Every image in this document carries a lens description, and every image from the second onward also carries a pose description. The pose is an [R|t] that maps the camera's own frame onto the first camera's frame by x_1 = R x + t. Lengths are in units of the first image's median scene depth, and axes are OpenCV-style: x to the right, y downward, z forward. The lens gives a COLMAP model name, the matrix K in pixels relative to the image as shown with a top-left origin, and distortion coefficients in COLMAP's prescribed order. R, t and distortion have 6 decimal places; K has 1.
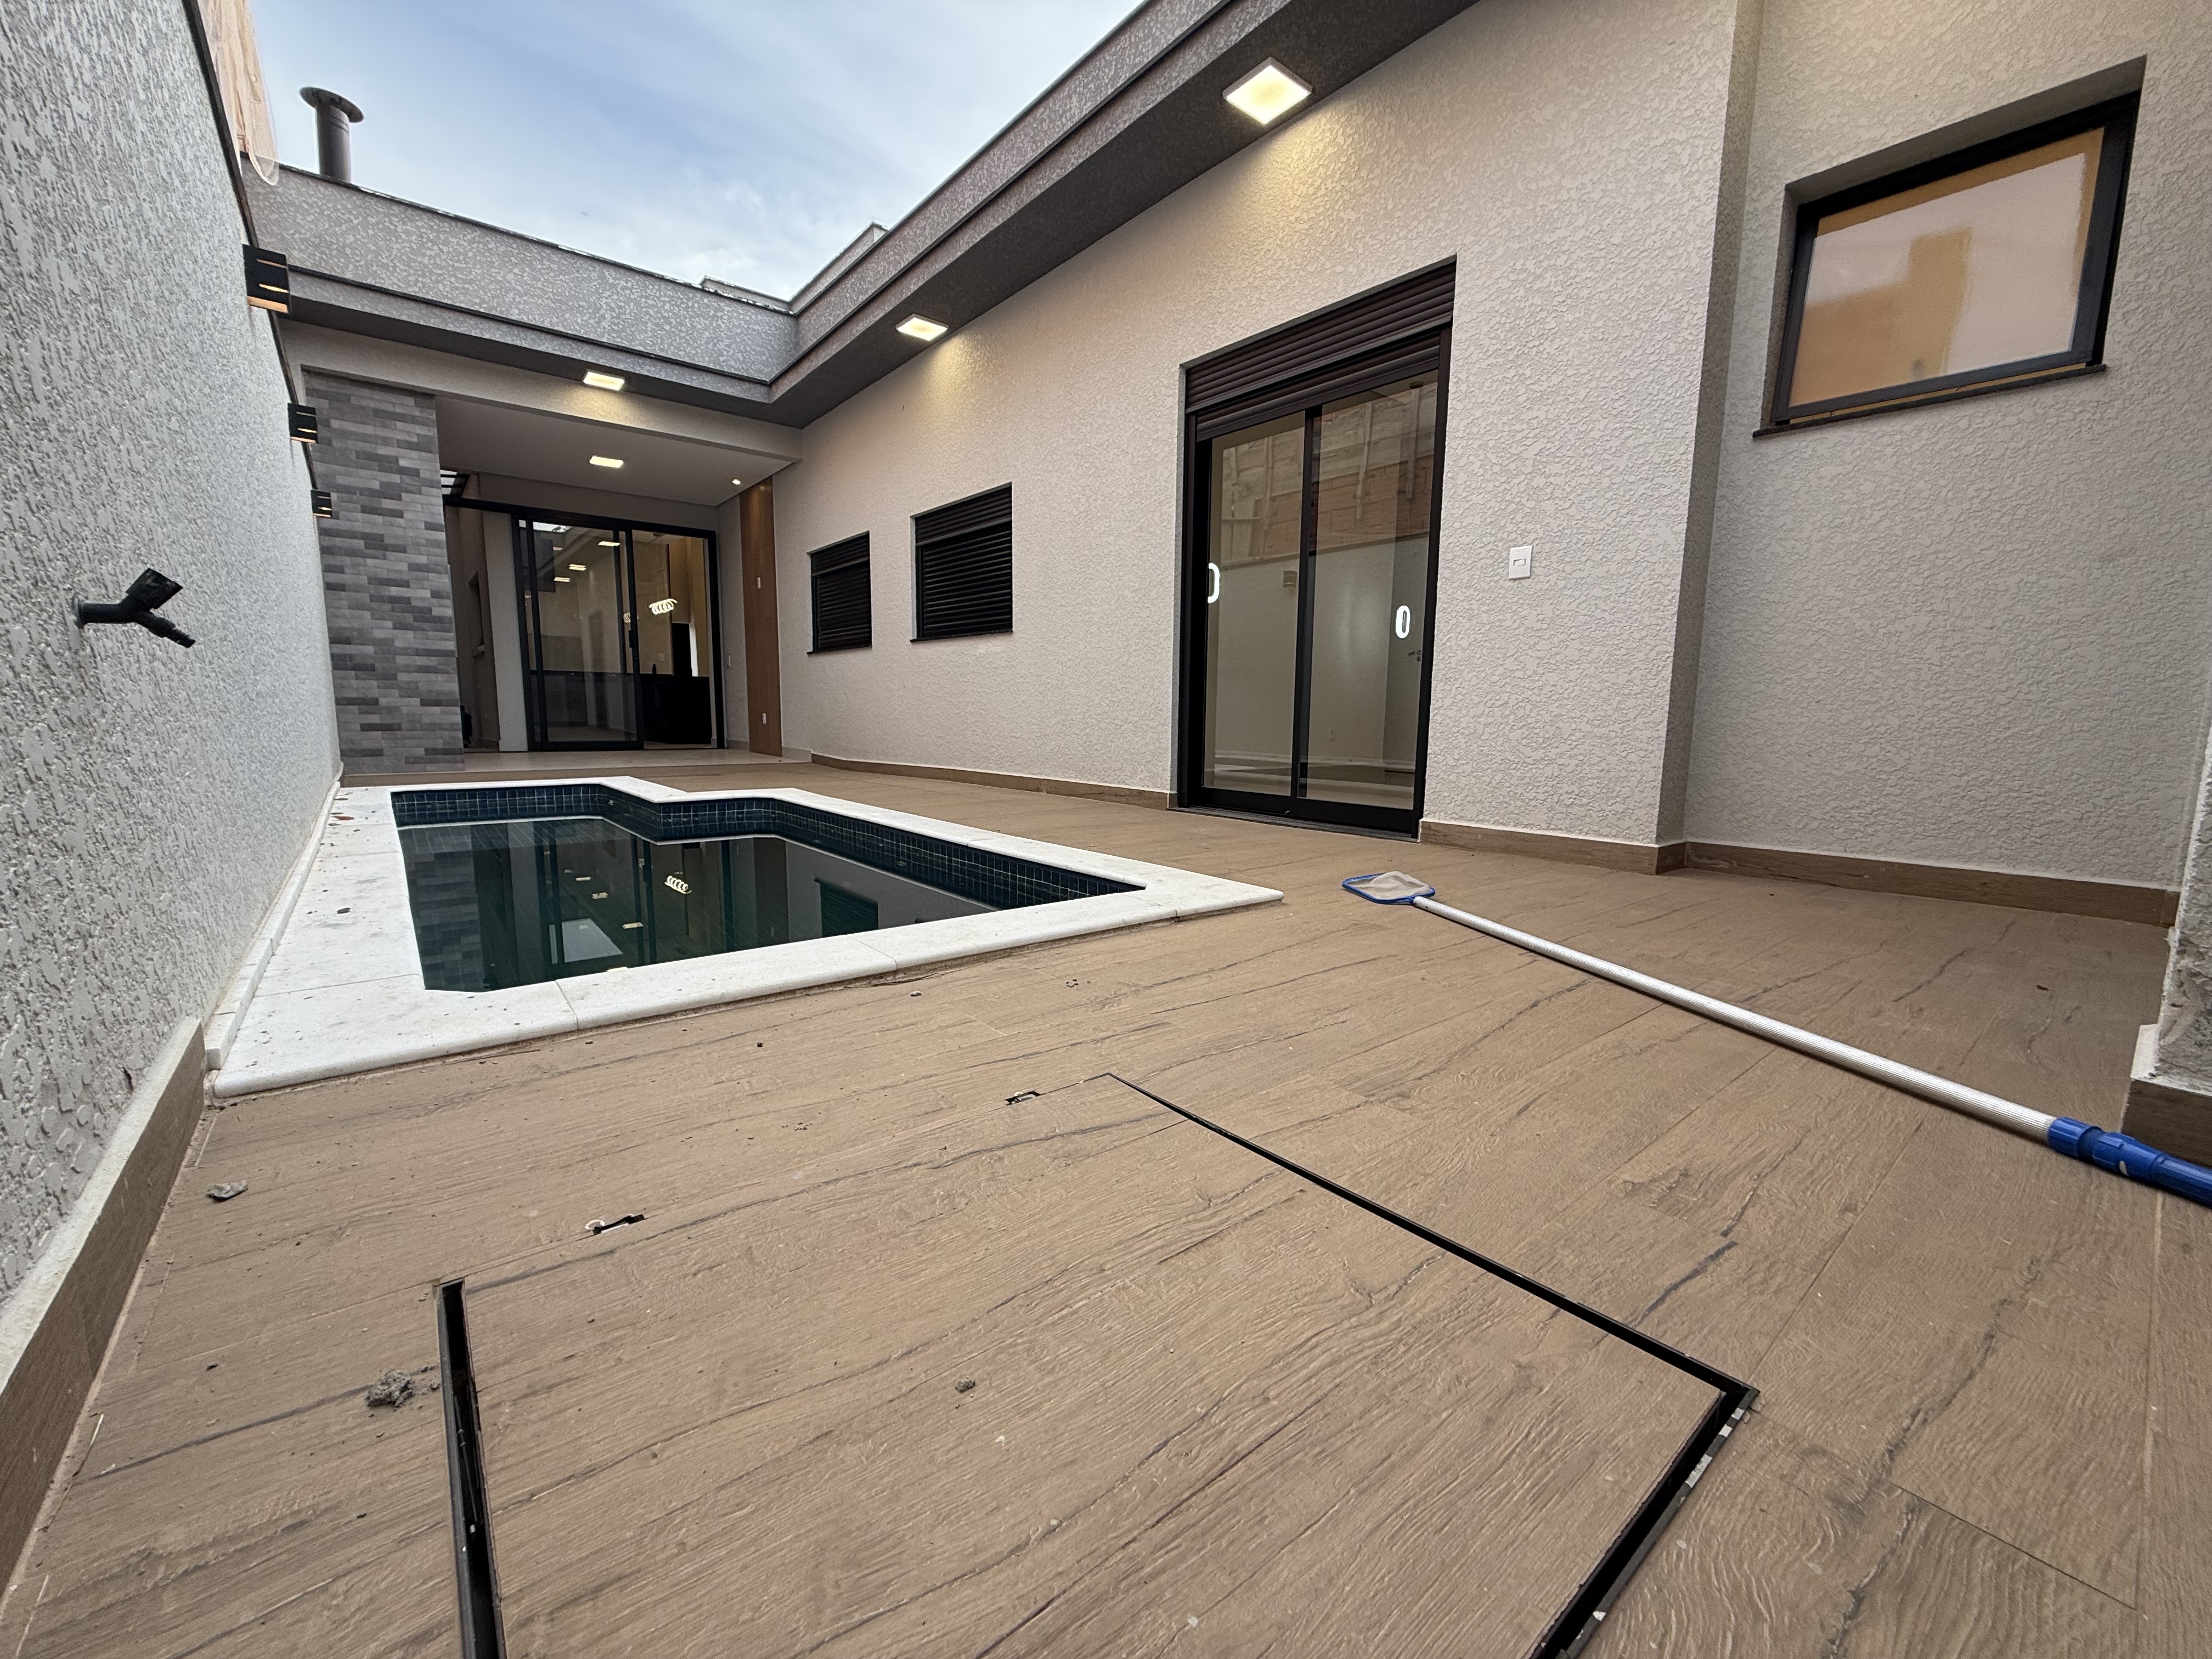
lens RADIAL K [[876.4, 0, 1098.8], [0, 876.4, 827.1], [0, 0, 1]] dist [0.001192, -0.000328]
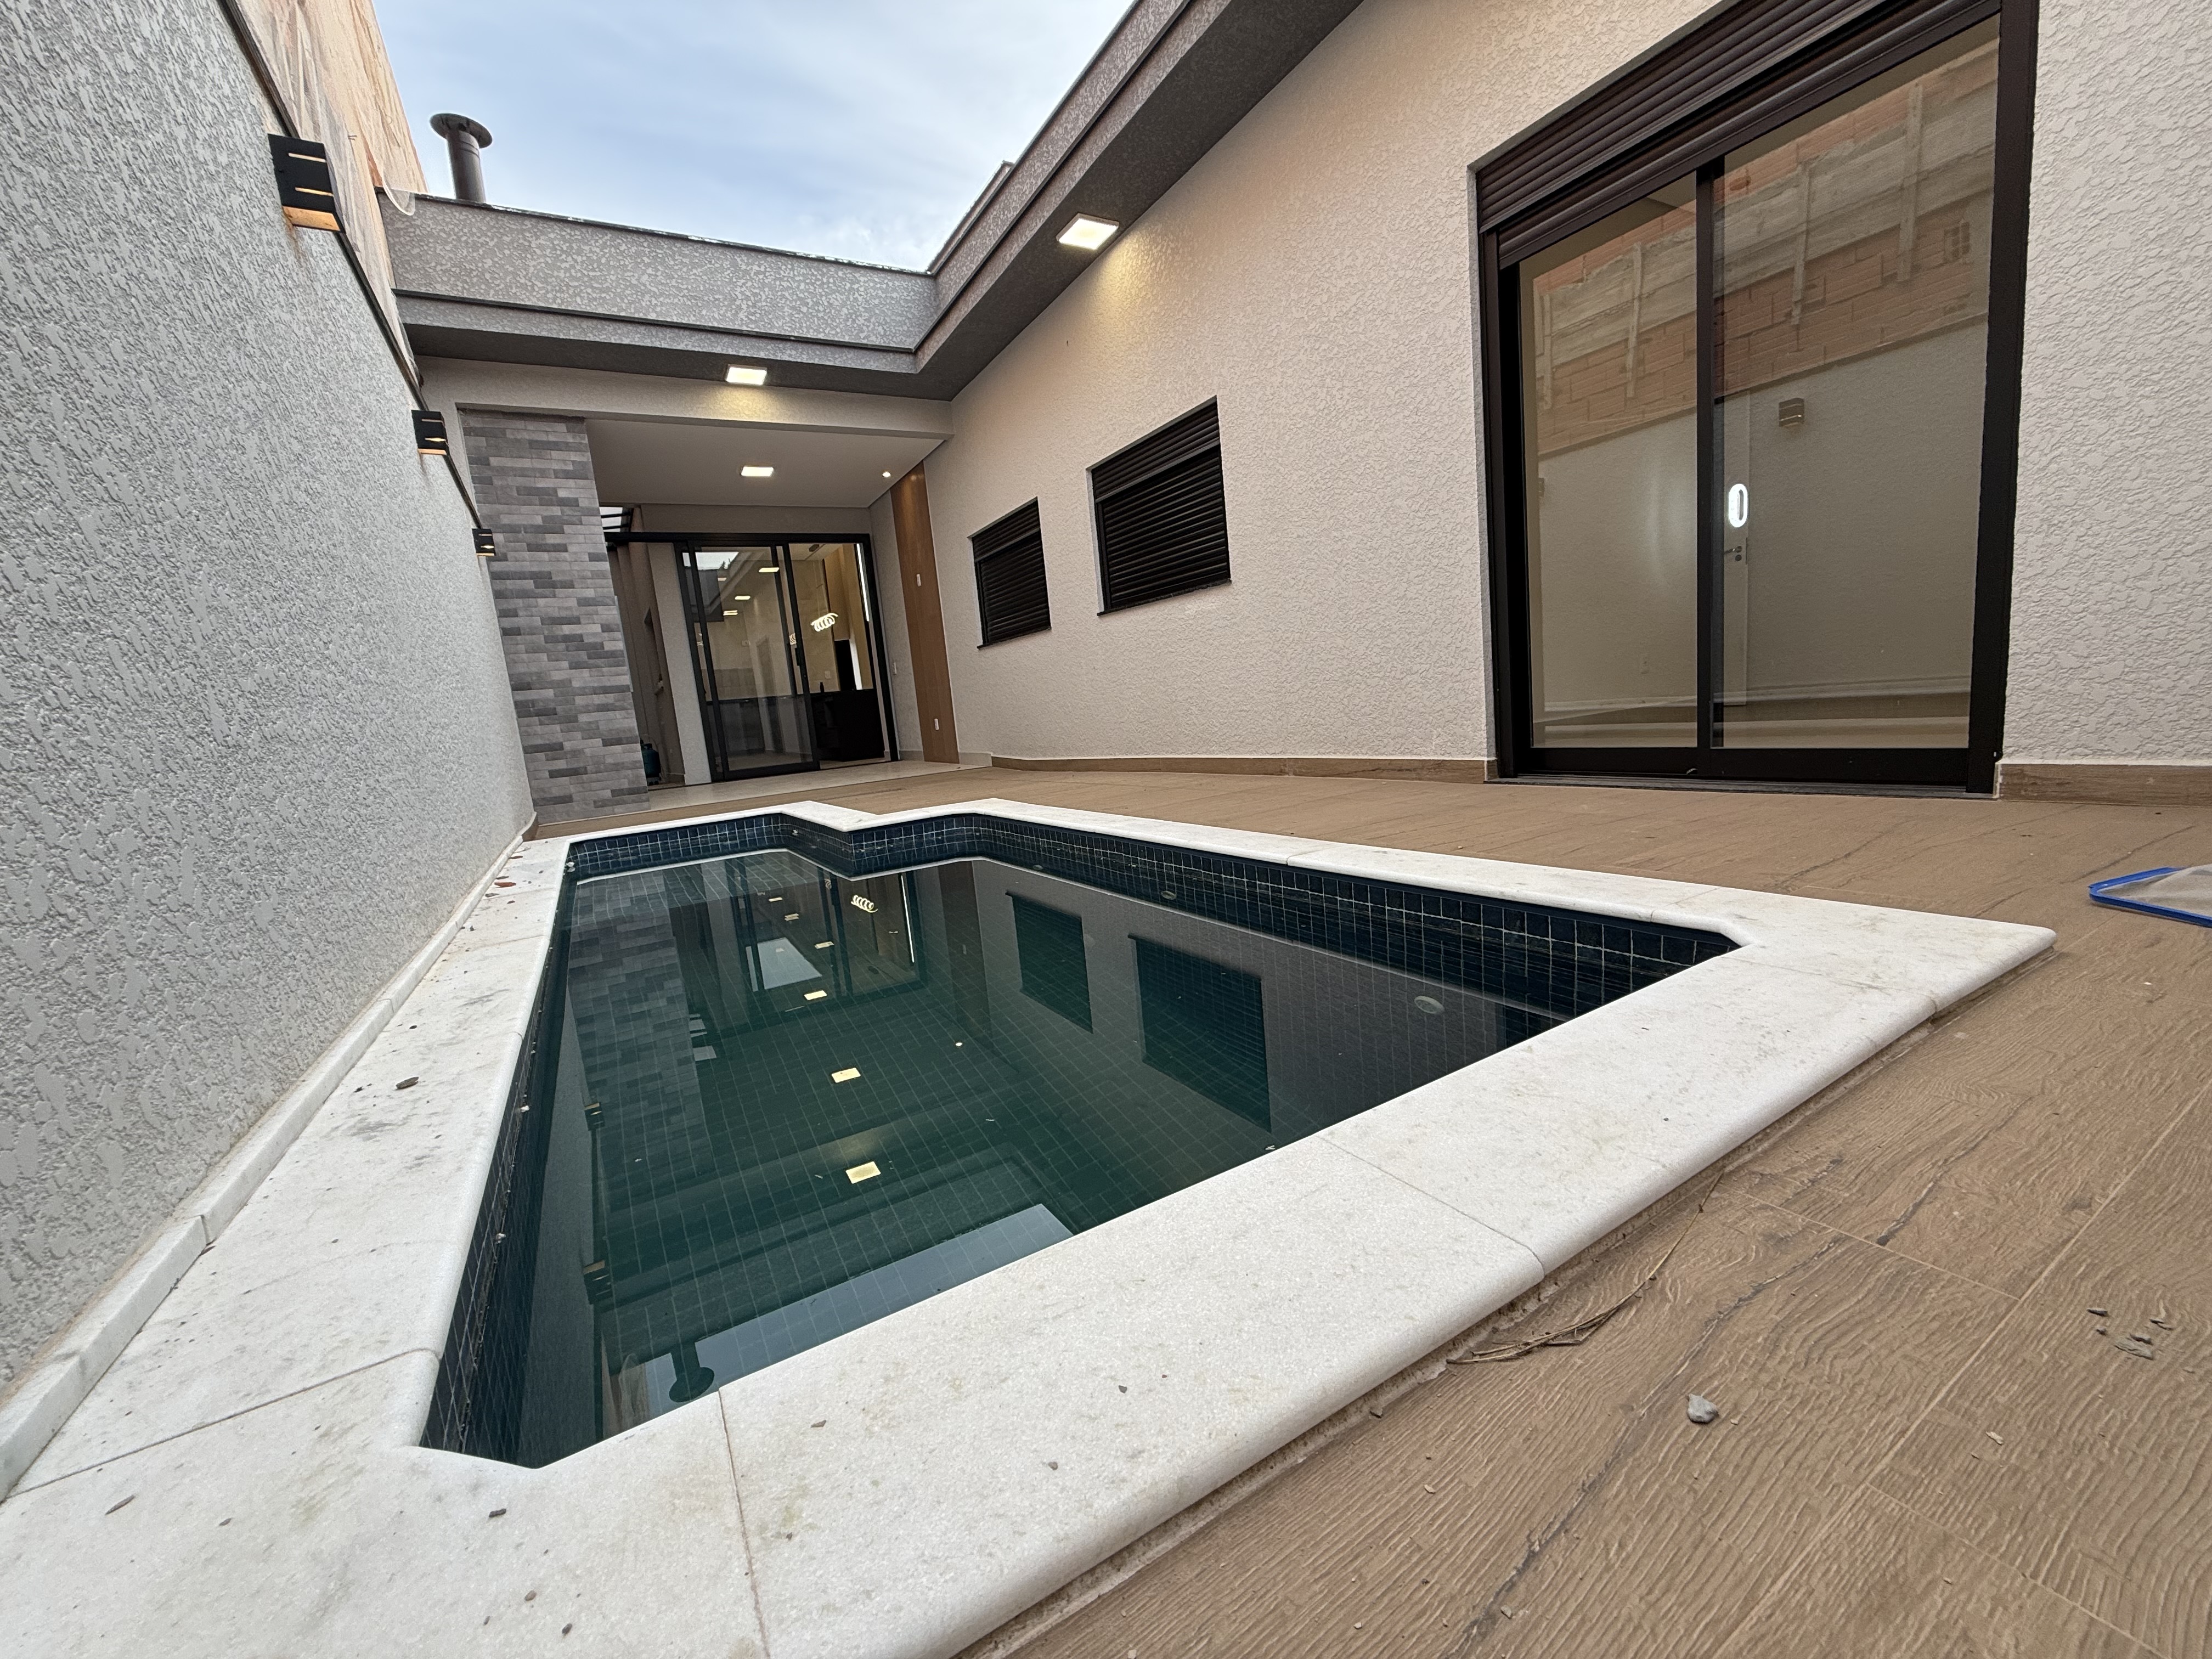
lens RADIAL K [[876.4, 0, 1098.8], [0, 876.4, 827.1], [0, 0, 1]] dist [0.001192, -0.000328]
pose [[0.981373, -0.083778, -0.172884, -0.085549], [0.086864, 0.996166, 0.010351, -0.013424], [0.171354, -0.025175, 0.984888, 0.151556]]
